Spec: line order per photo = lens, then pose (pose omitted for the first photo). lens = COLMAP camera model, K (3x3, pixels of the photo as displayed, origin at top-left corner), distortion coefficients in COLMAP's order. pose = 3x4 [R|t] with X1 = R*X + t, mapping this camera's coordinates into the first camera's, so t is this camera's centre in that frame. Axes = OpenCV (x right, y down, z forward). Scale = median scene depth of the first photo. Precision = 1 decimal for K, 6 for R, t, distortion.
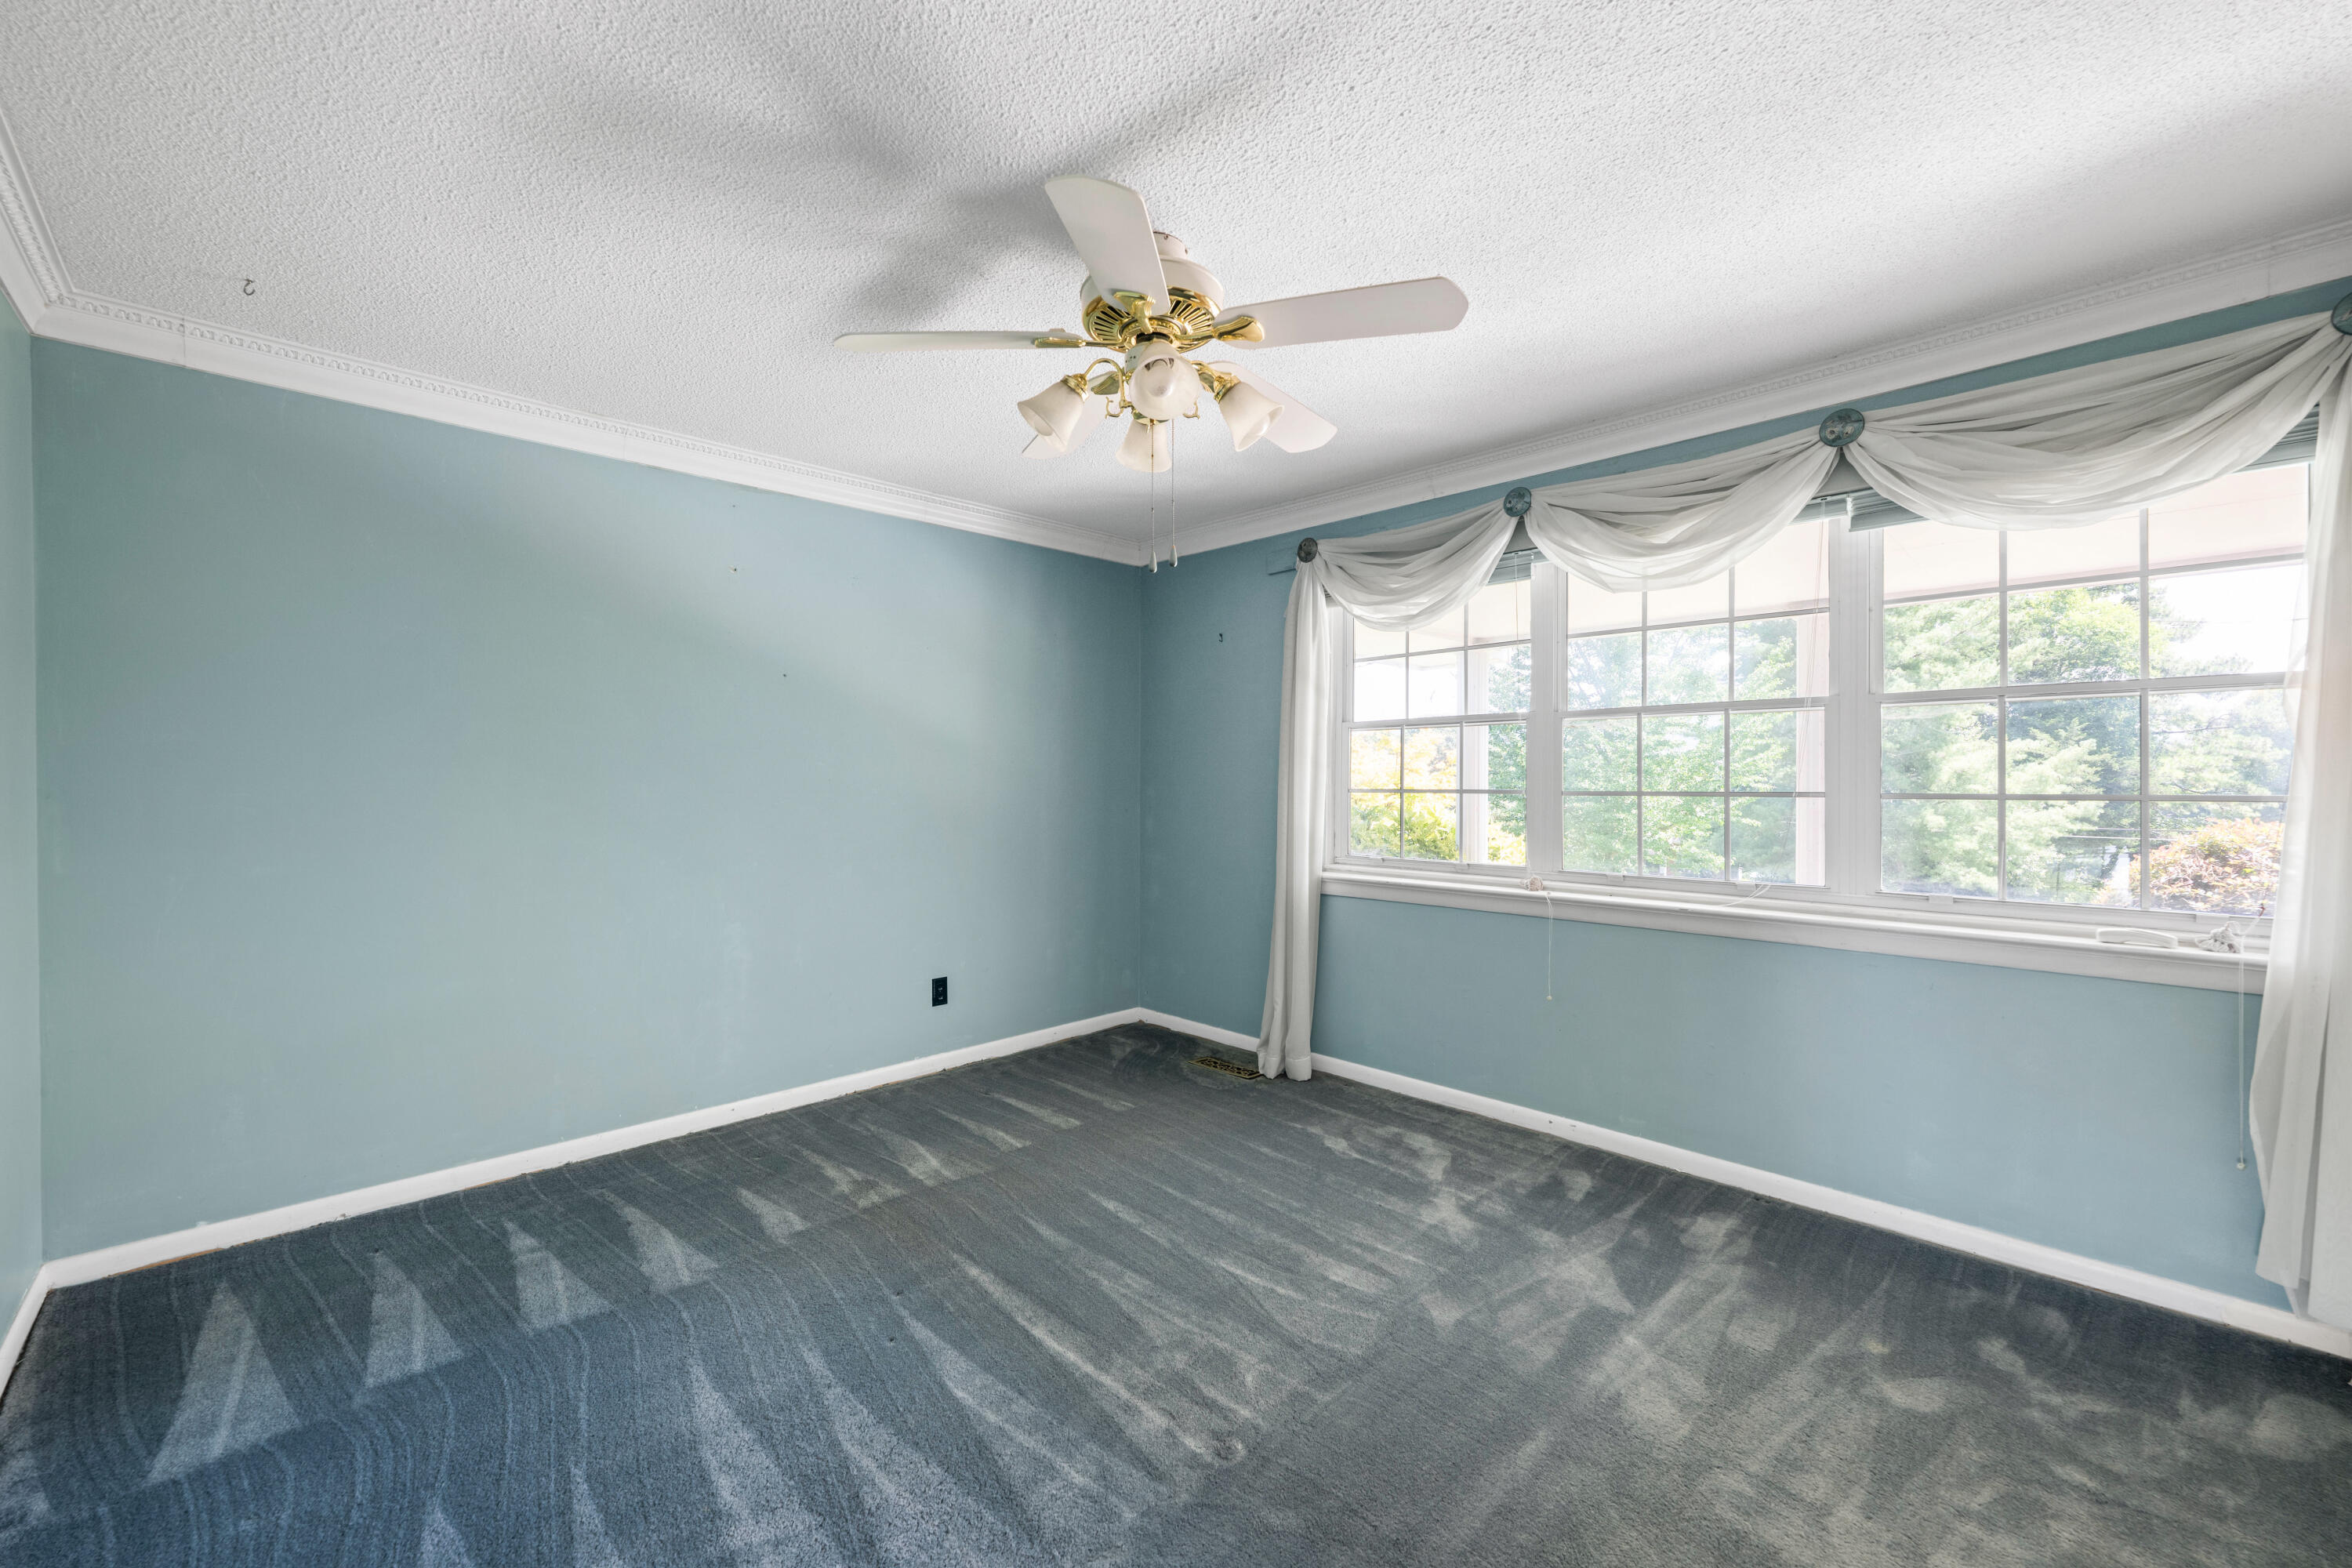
lens RADIAL K [[942.4, 0, 1184.3], [0, 942.4, 783.6], [0, 0, 1]] dist [0.000554, -0.000636]
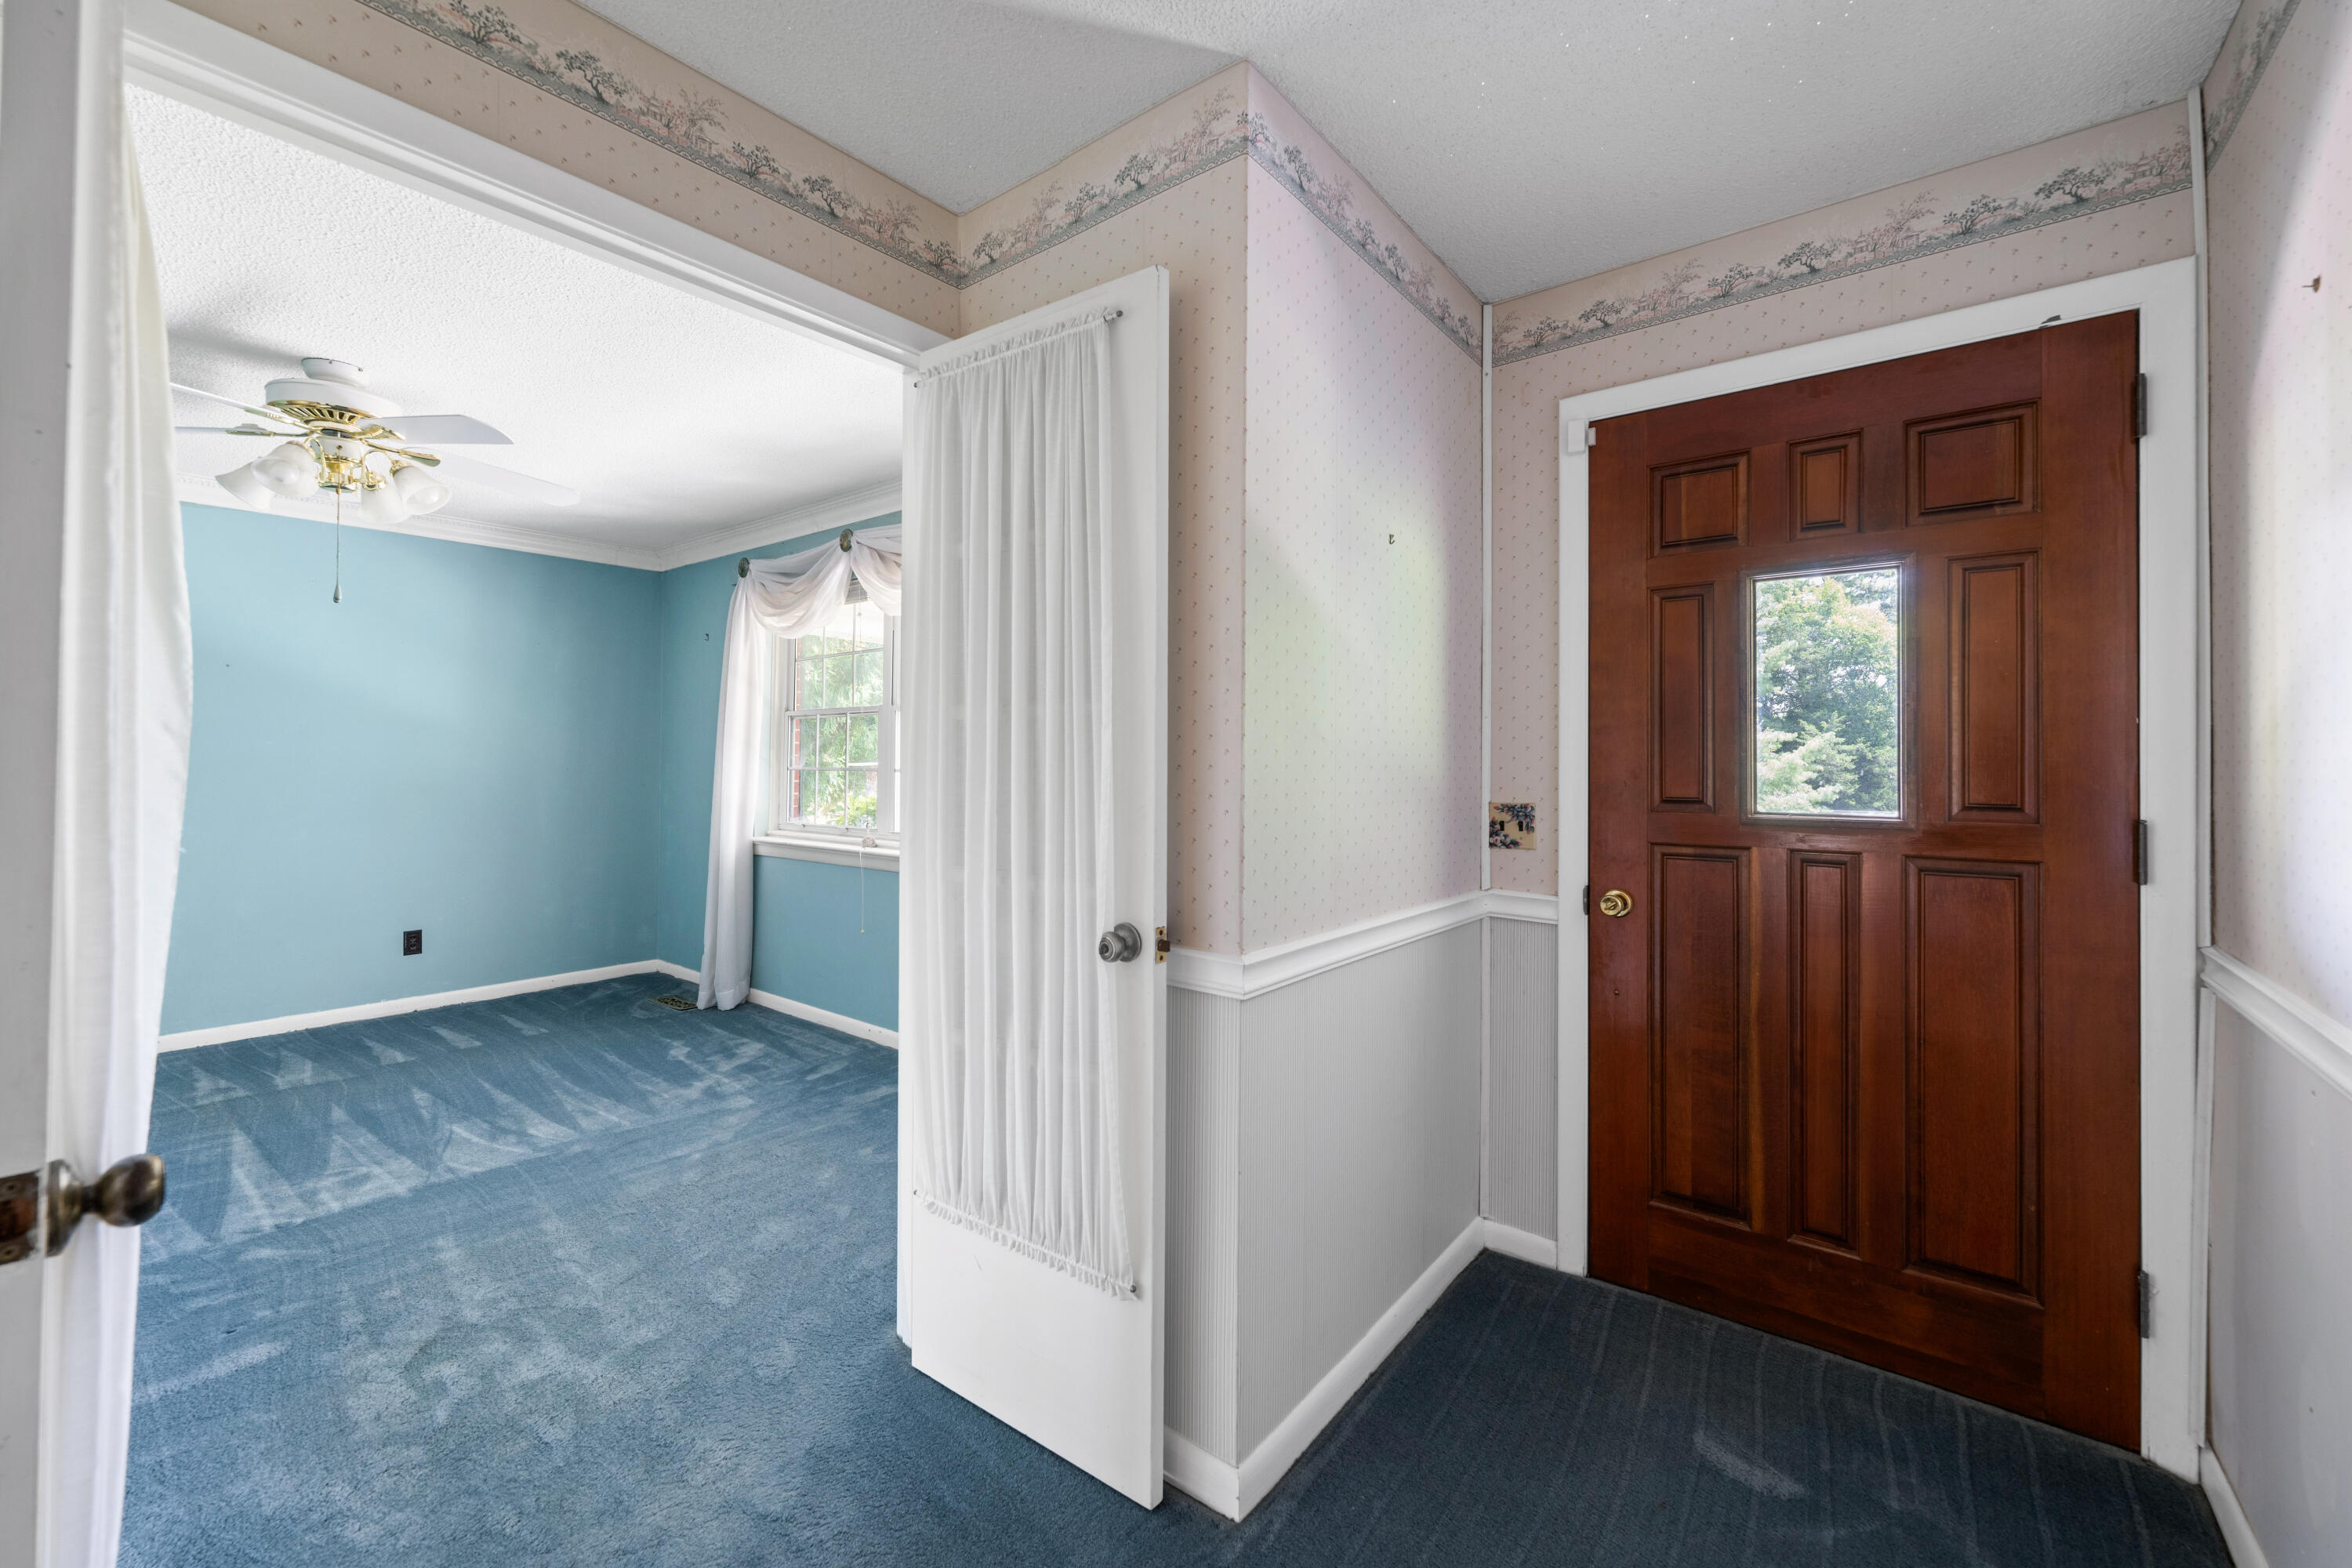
lens RADIAL K [[942.4, 0, 1141.6], [0, 942.4, 752.2], [0, 0, 1]] dist [0.000554, -0.000636]
pose [[0.992740, 0.007541, 0.120045, 0.663328], [-0.005702, 0.999861, -0.015657, 0.003879], [-0.120146, 0.014858, 0.992645, -0.336808]]
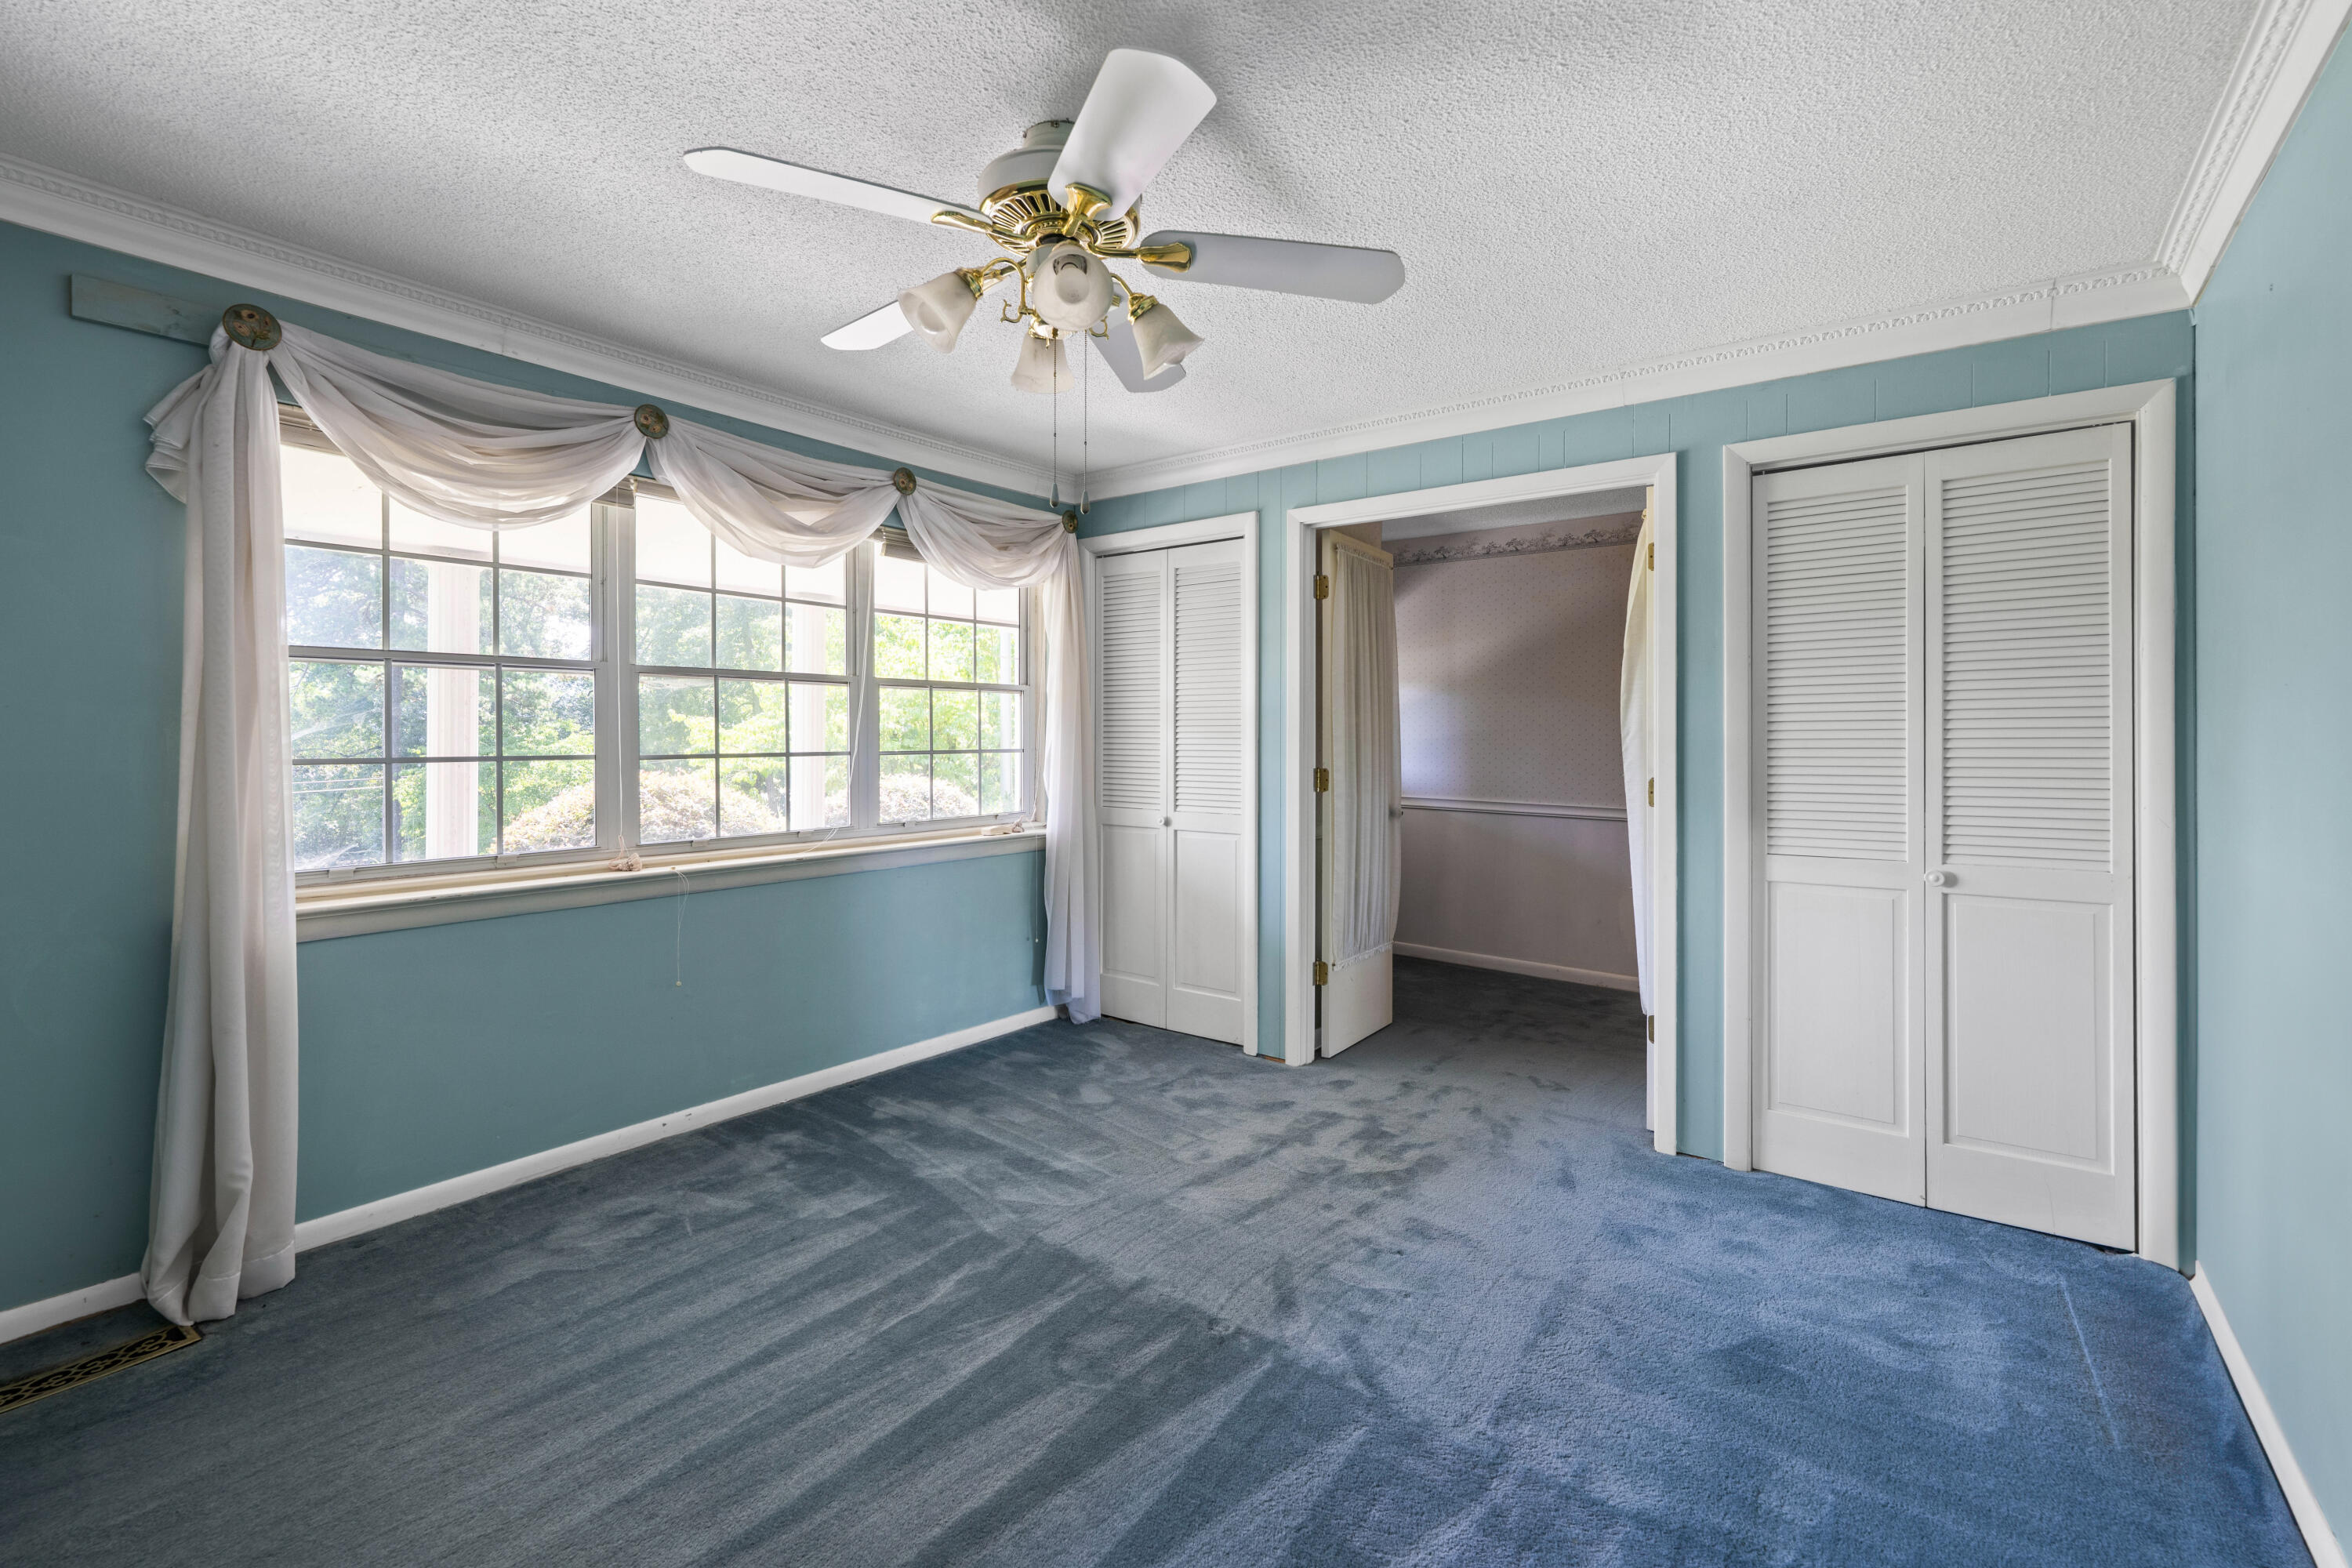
lens RADIAL K [[983.5, 0, 1192.4], [0, 983.5, 745.2], [0, 0, 1]] dist [0.004261, 0.000474]
pose [[-0.138982, -0.001527, 0.990294, -0.679658], [0.009694, 0.999949, 0.002903, 0.001425], [-0.990247, 0.010003, -0.138961, 0.705943]]
